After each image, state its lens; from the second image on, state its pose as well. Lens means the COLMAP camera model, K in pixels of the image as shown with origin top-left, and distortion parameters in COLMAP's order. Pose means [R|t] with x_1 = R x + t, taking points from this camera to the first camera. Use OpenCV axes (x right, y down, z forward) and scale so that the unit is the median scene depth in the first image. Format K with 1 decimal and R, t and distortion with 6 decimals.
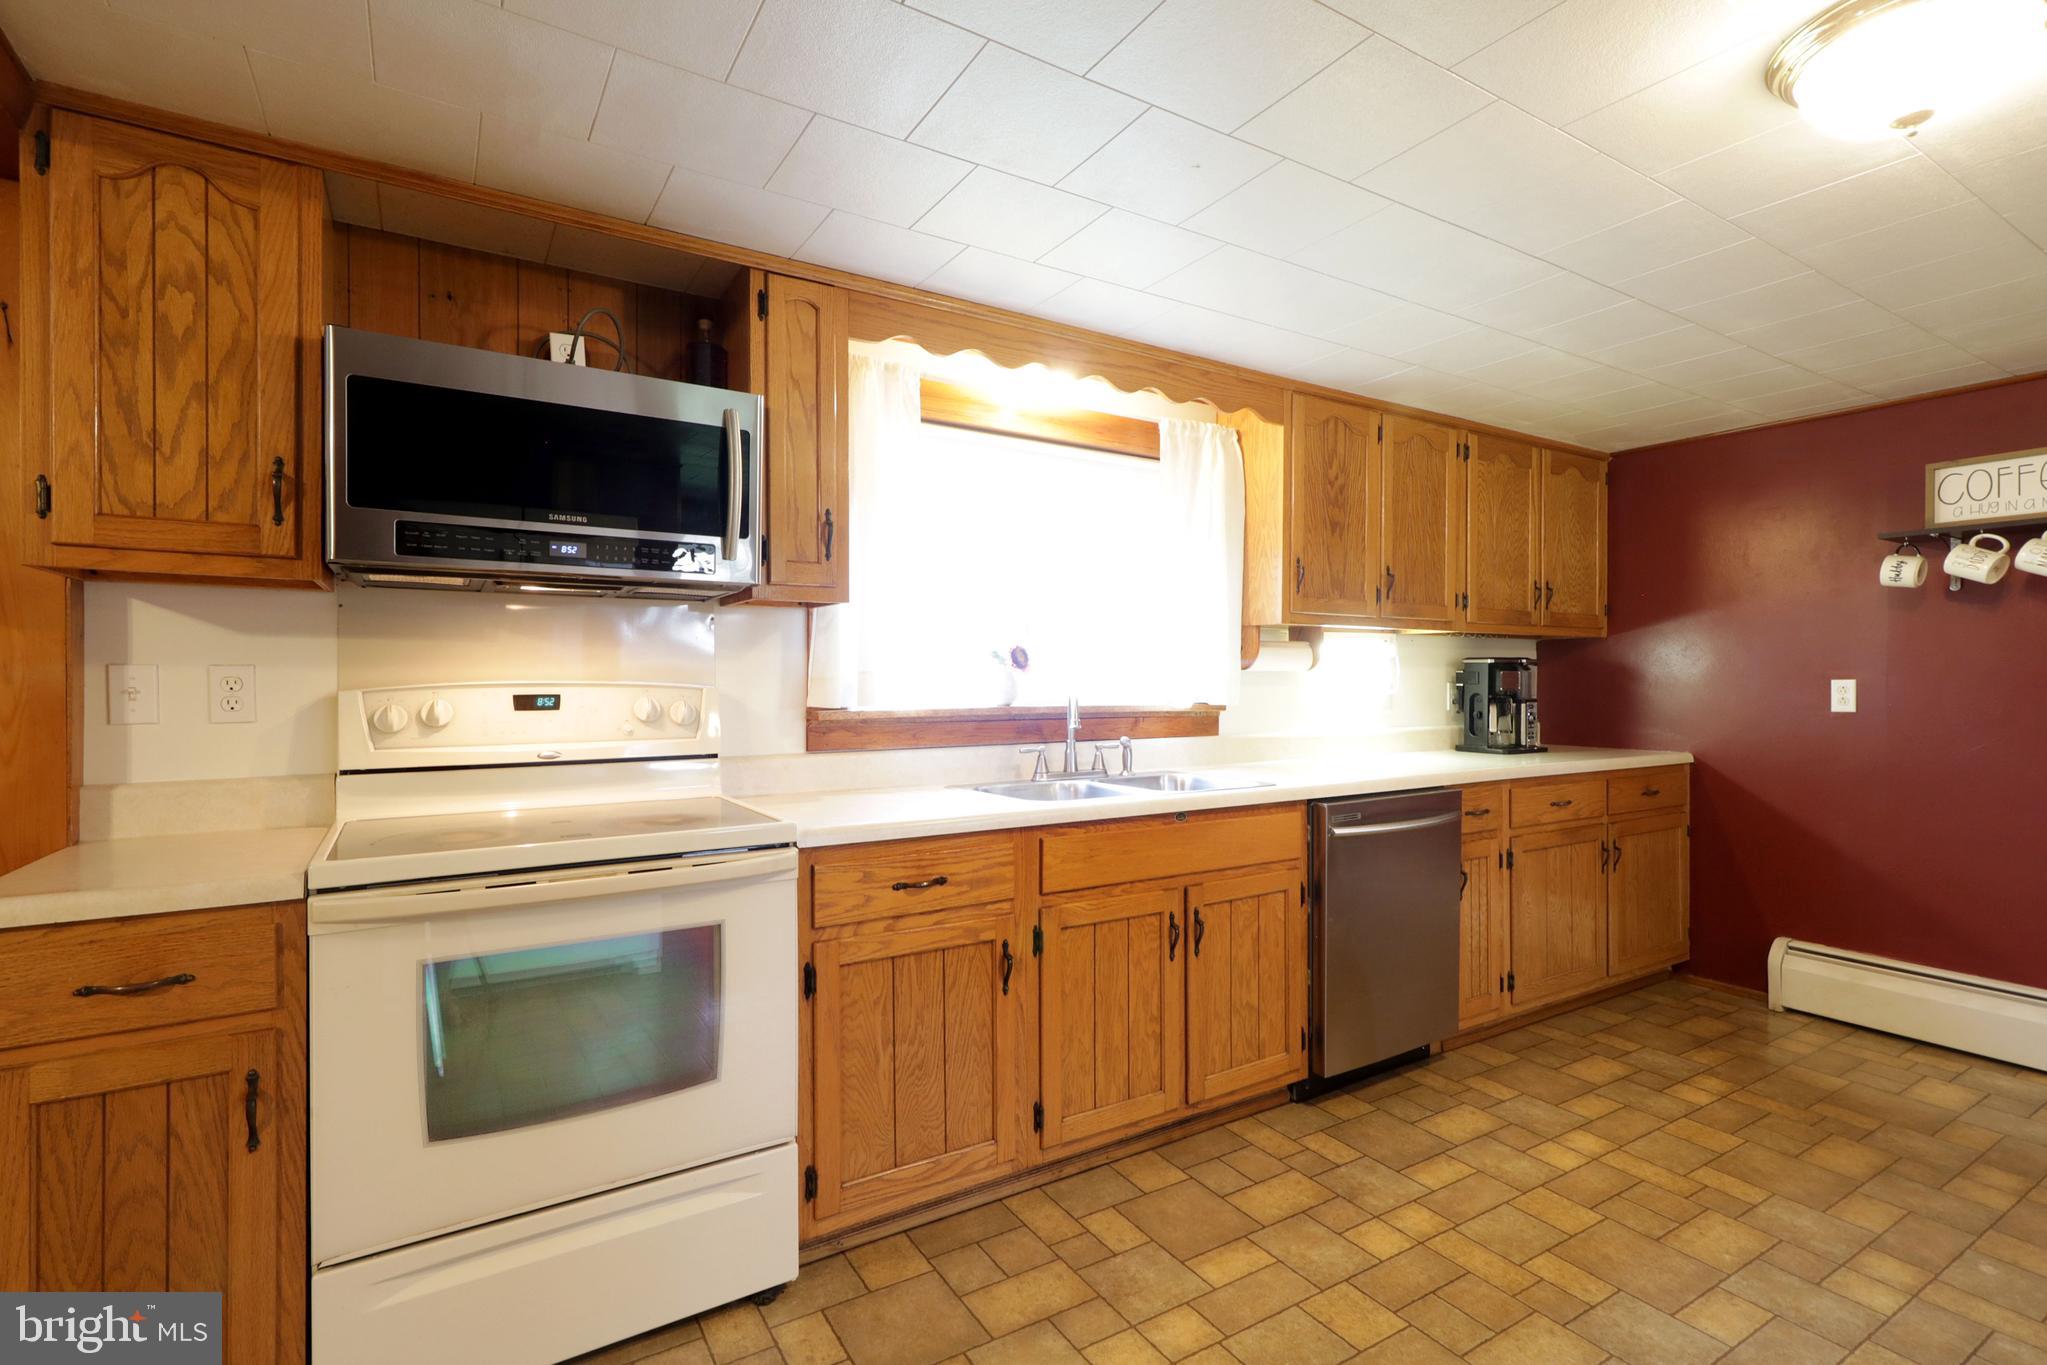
lens RADIAL K [[981.9, 0, 1043.2], [0, 981.9, 682.6], [0, 0, 1]] dist [-0.001393, 0.000276]
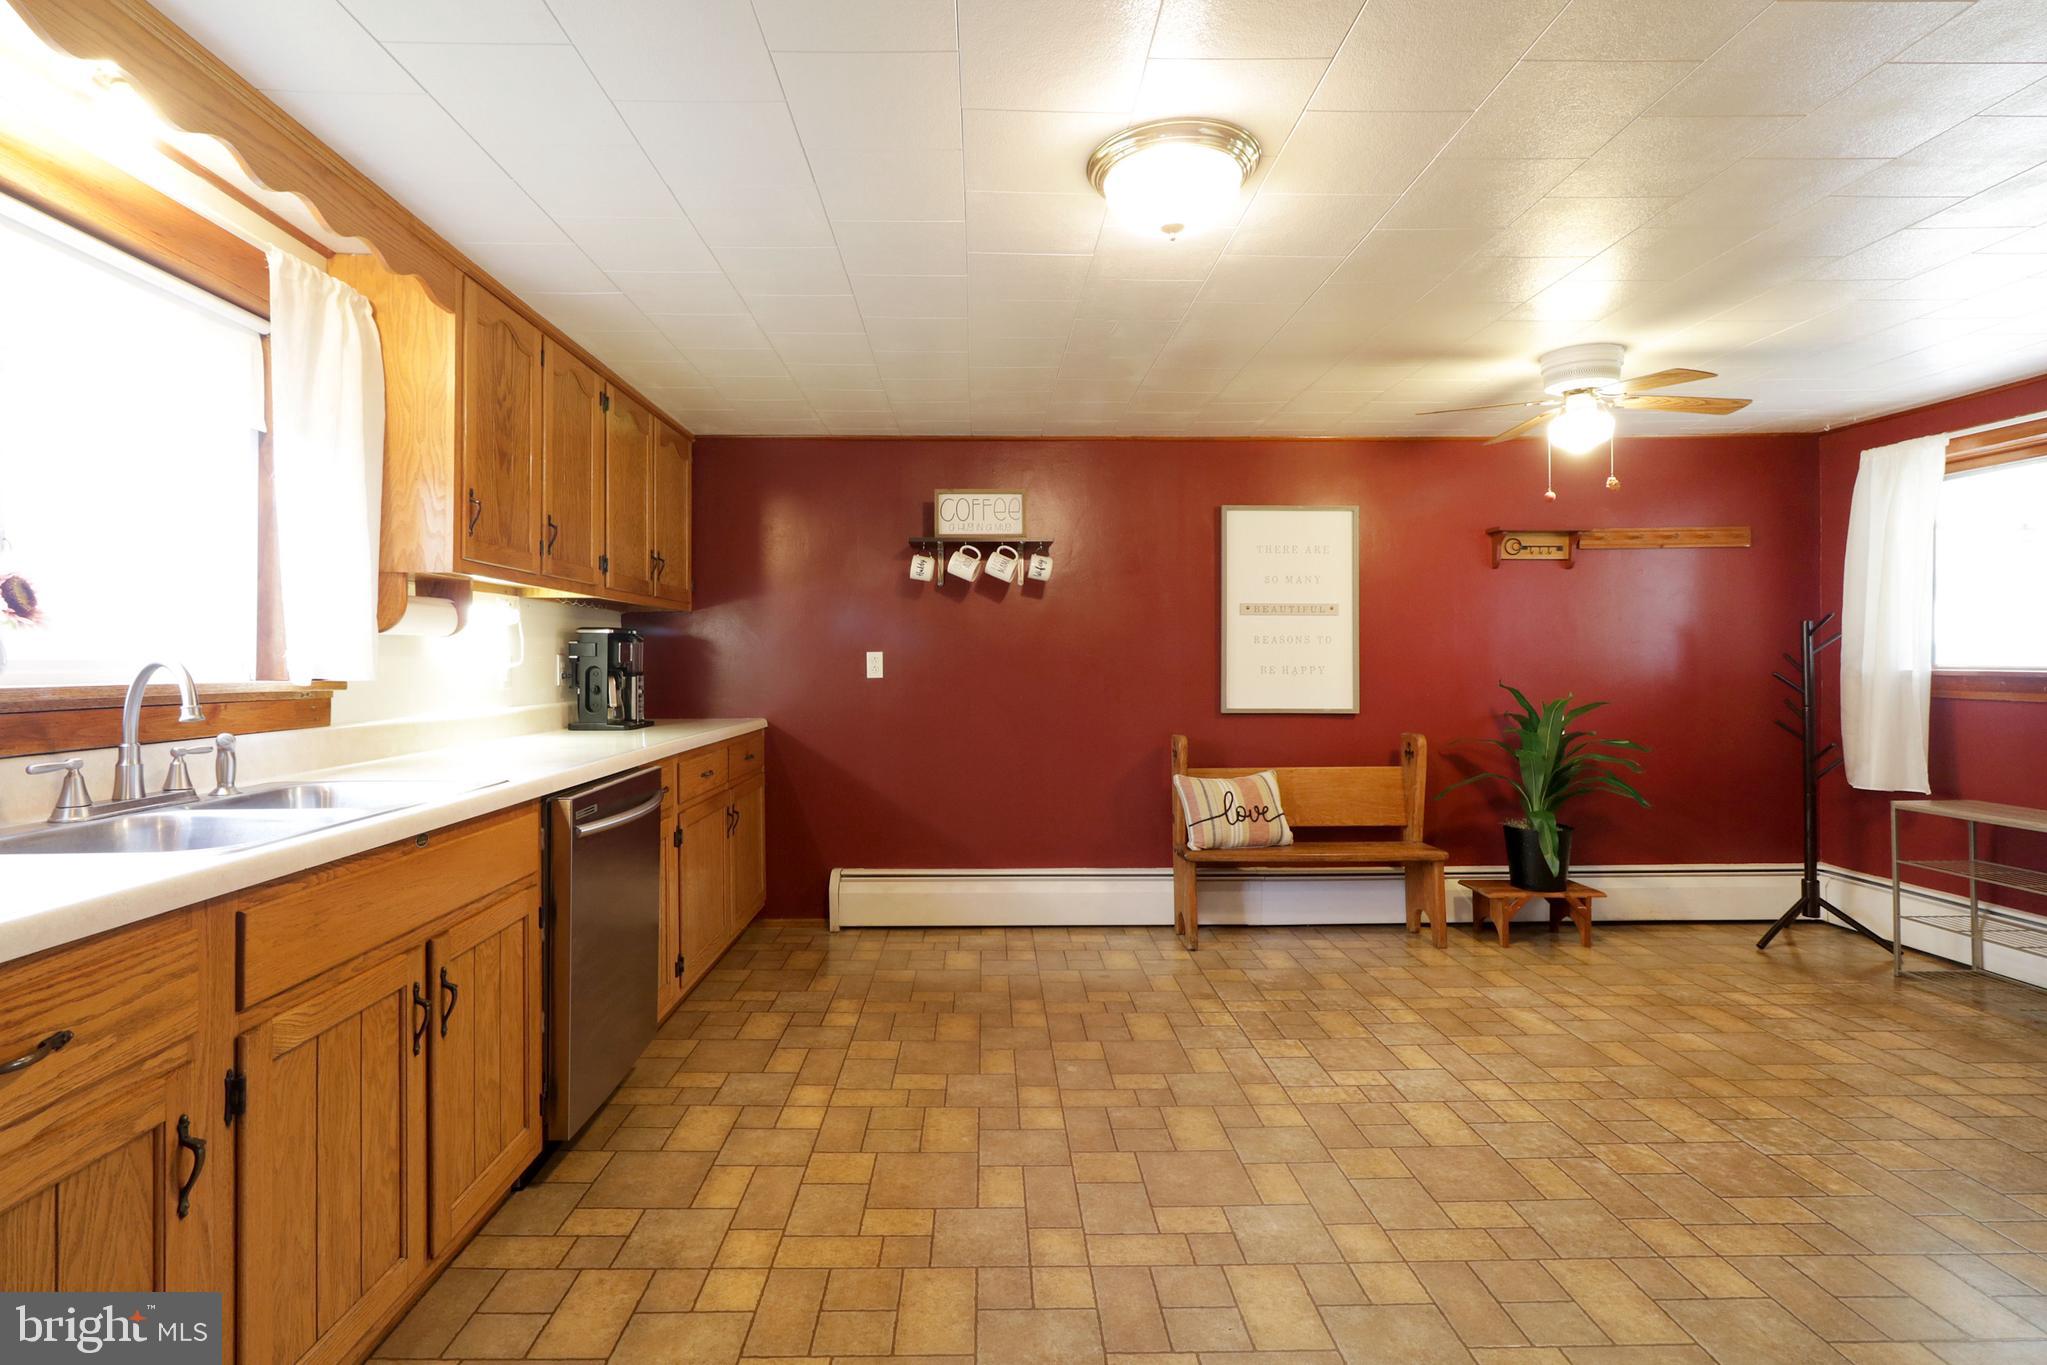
lens RADIAL K [[981.9, 0, 1011.1], [0, 981.9, 652.9], [0, 0, 1]] dist [-0.001393, 0.000276]
pose [[0.509328, 0.005134, 0.860557, -0.204840], [0.007624, 0.999916, -0.010478, 0.014920], [-0.860538, 0.011897, 0.509246, 0.256894]]
